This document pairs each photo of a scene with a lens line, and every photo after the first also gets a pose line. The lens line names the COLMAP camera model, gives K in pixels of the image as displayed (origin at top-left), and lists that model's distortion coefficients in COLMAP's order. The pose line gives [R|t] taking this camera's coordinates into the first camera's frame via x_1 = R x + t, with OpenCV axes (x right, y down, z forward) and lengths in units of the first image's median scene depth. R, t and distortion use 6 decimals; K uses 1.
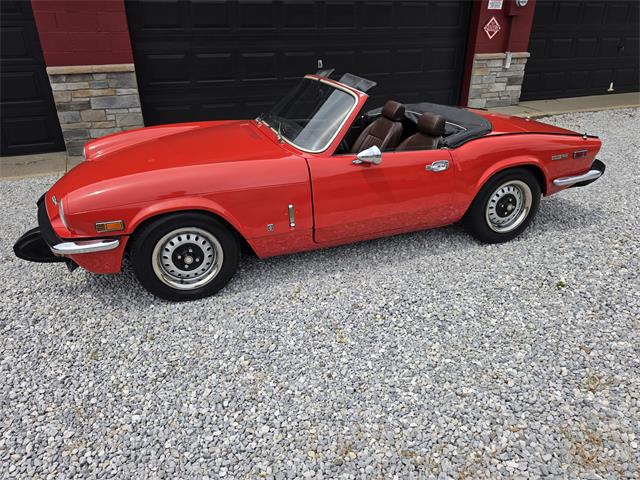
lens RADIAL K [[450.5, 0, 318.3], [0, 450.5, 238.4], [0, 0, 1]] dist [0.023968, -0.036029]
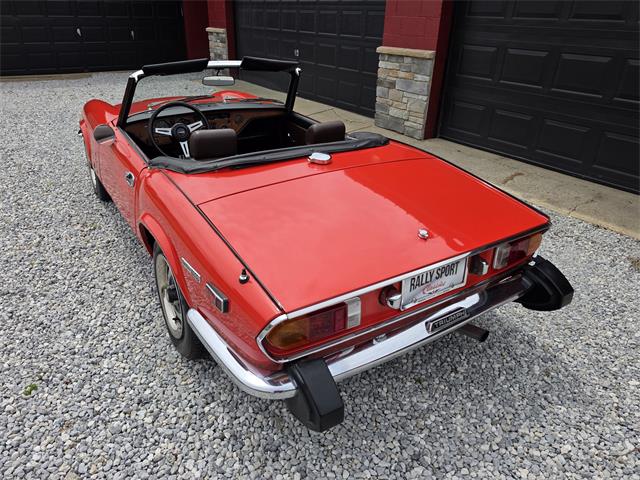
lens RADIAL K [[456.7, 0, 314.1], [0, 456.7, 235.3], [0, 0, 1]] dist [0.024668, -0.036069]
pose [[0.217736, 0.439099, -0.871655, 0.584832], [-0.429390, 0.845106, 0.318465, -0.263627], [0.876479, 0.304938, 0.372555, 0.546750]]
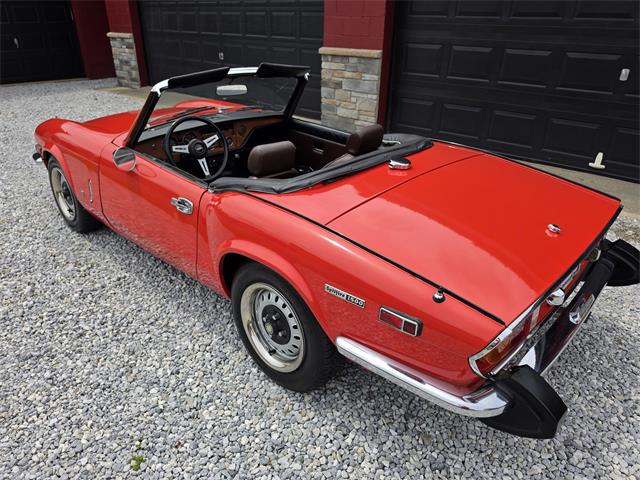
lens RADIAL K [[456.7, 0, 316.2], [0, 456.7, 240.7], [0, 0, 1]] dist [0.024668, -0.036069]
pose [[0.452981, 0.405142, -0.794146, 0.513540], [-0.384040, 0.892568, 0.236296, -0.202698], [0.804563, 0.197946, 0.559907, 0.417558]]
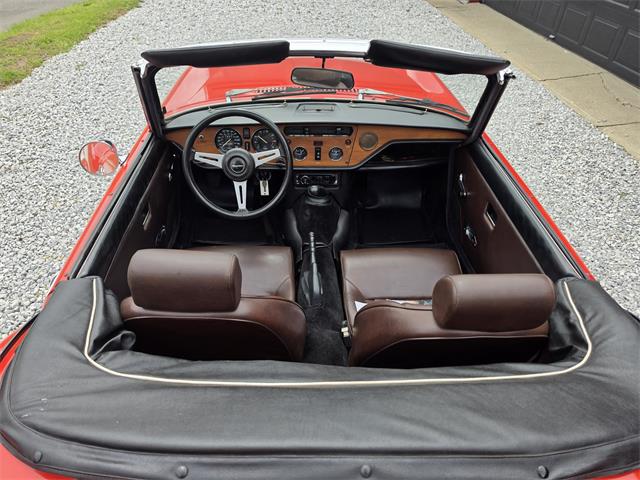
lens RADIAL K [[456.7, 0, 304.9], [0, 456.7, 232.9], [0, 0, 1]] dist [0.024668, -0.036069]
pose [[-0.305241, 0.567433, -0.764754, 0.261606], [-0.413307, 0.644557, 0.643214, -0.308486], [0.857908, 0.512413, 0.037779, 0.623132]]
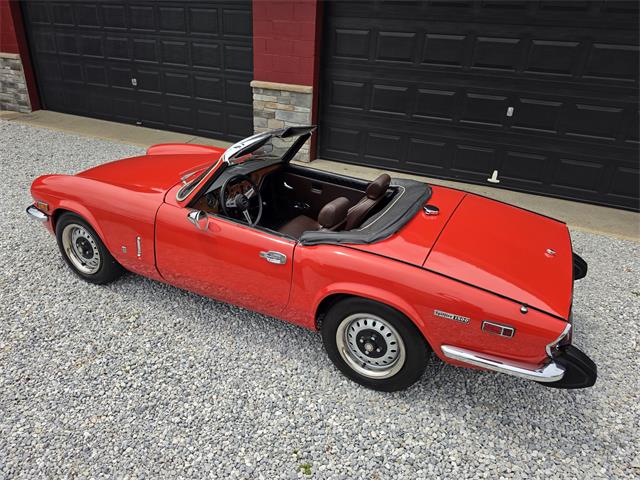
lens RADIAL K [[456.7, 0, 319.4], [0, 456.7, 236.1], [0, 0, 1]] dist [0.024668, -0.036069]
pose [[0.695266, 0.339058, -0.633755, 0.464327], [-0.347466, 0.930417, 0.116581, -0.185796], [0.629184, 0.139153, 0.764698, 0.201274]]
